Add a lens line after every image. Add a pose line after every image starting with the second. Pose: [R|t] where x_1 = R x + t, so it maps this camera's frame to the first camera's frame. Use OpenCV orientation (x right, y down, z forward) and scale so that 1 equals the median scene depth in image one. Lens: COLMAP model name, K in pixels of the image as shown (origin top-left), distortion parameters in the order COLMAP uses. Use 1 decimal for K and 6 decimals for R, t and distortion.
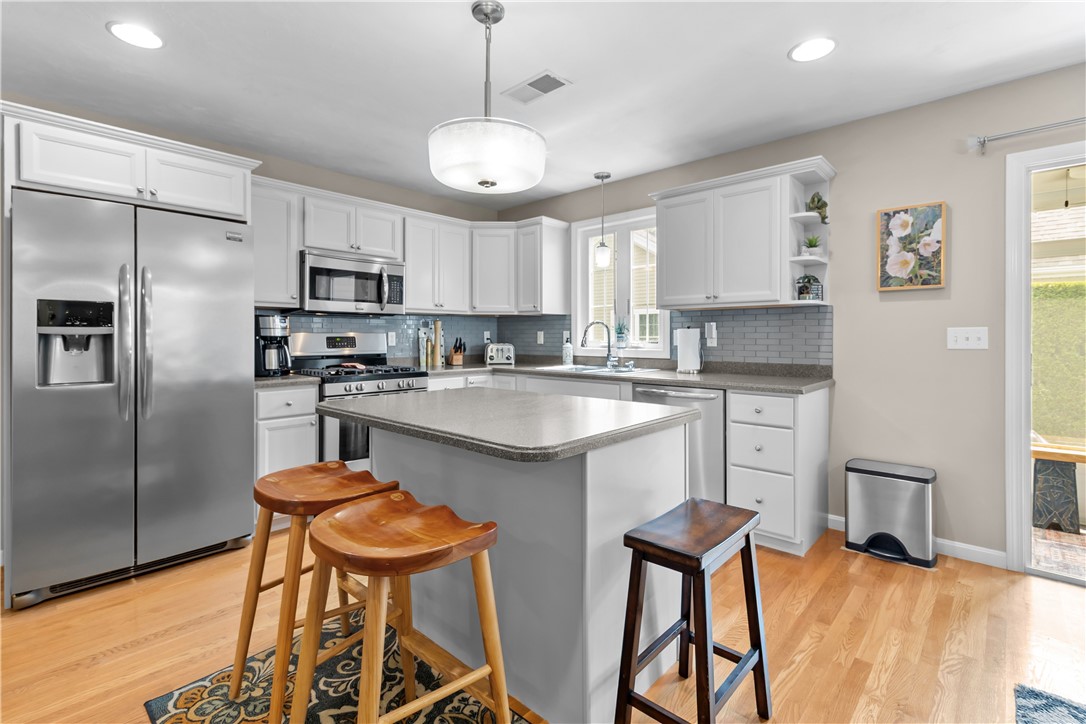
lens RADIAL K [[503.3, 0, 538.1], [0, 503.3, 338.7], [0, 0, 1]] dist [0.004127, 0.000220]
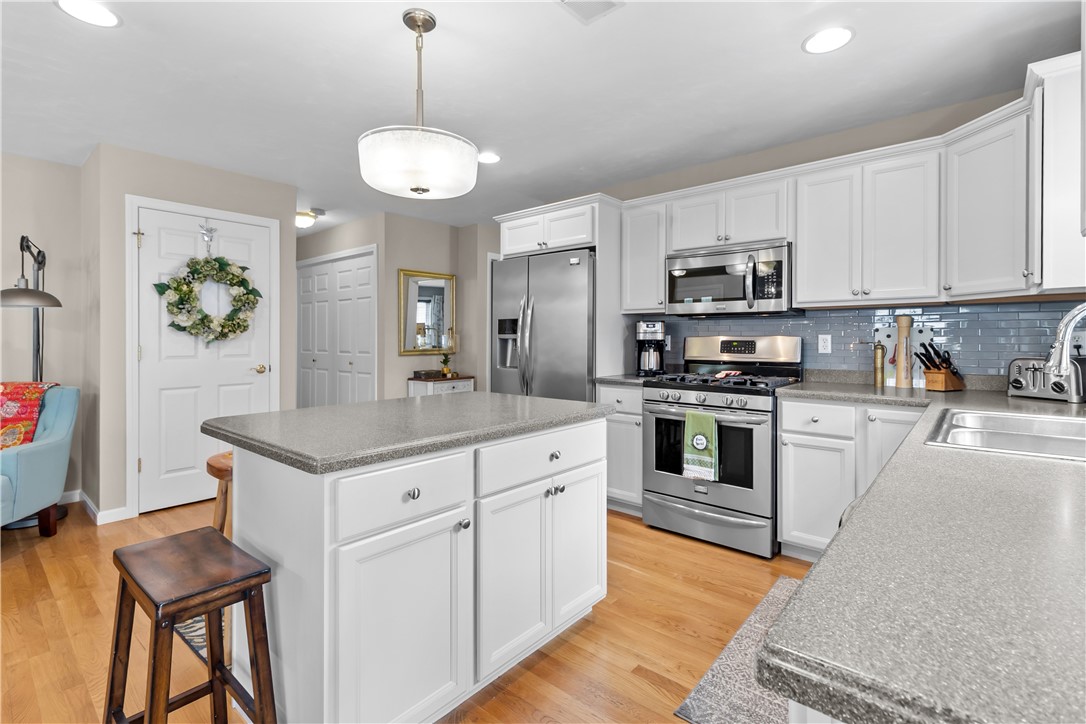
lens RADIAL K [[502.6, 0, 544.1], [0, 502.6, 342.1], [0, 0, 1]] dist [0.003212, 0.000303]
pose [[0.039525, 0.007089, -0.999193, 0.487501], [-0.005908, 0.999959, 0.006860, -0.005720], [0.999201, 0.005633, 0.039566, 0.639456]]
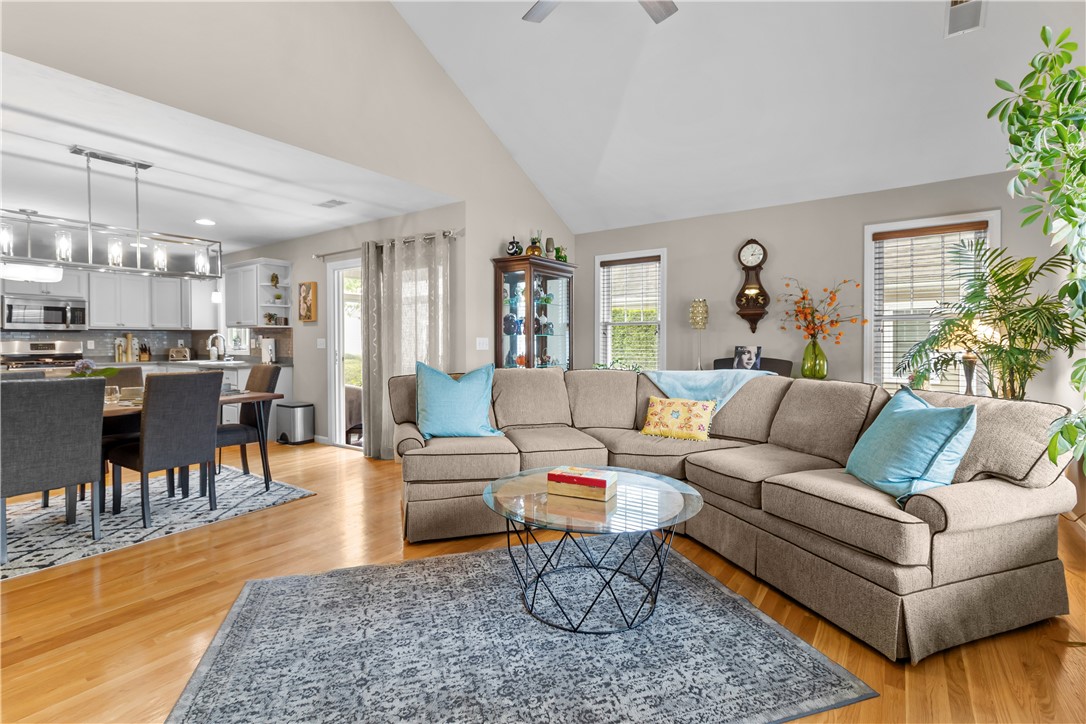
lens RADIAL K [[502.6, 0, 544.1], [0, 502.6, 342.1], [0, 0, 1]] dist [0.003212, 0.000303]
pose [[0.991039, -0.001928, 0.133562, 1.086994], [0.002390, 0.999992, -0.003299, 0.000998], [-0.133554, 0.003588, 0.991035, -0.938492]]
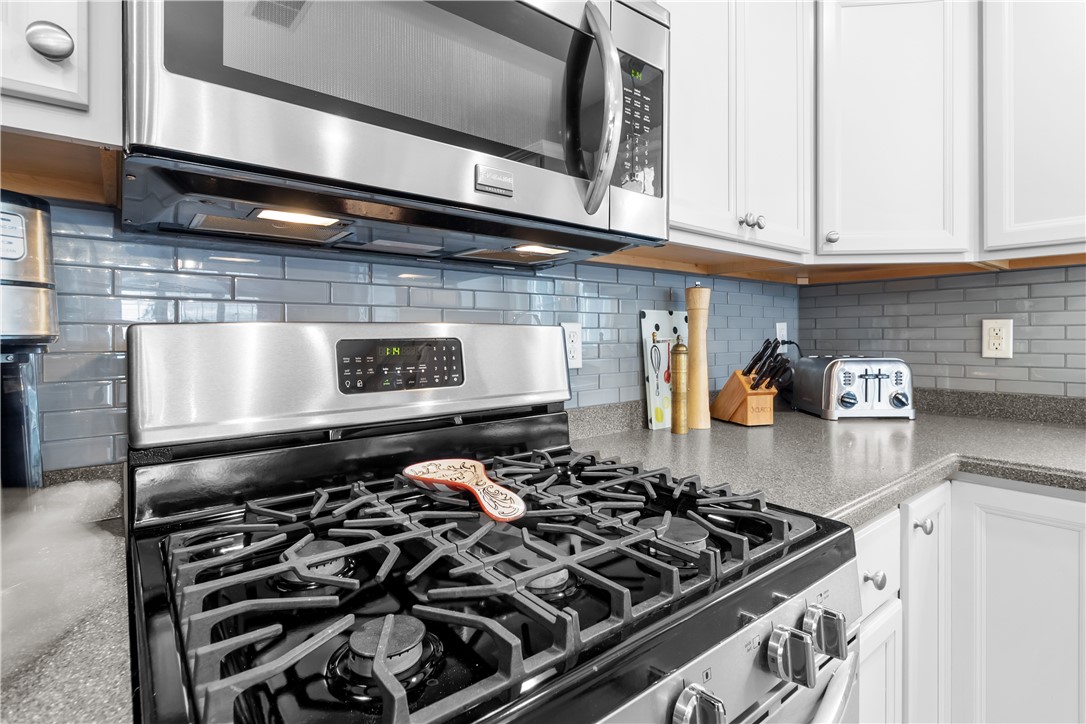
lens RADIAL K [[529.3, 0, 541.9], [0, 529.3, 336.9], [0, 0, 1]] dist [0.000942, 0.000103]
pose [[0.989278, -0.004172, -0.145988, -0.299904], [0.003805, 0.999989, -0.002791, -0.004473], [0.145998, 0.002205, 0.989282, 0.786899]]
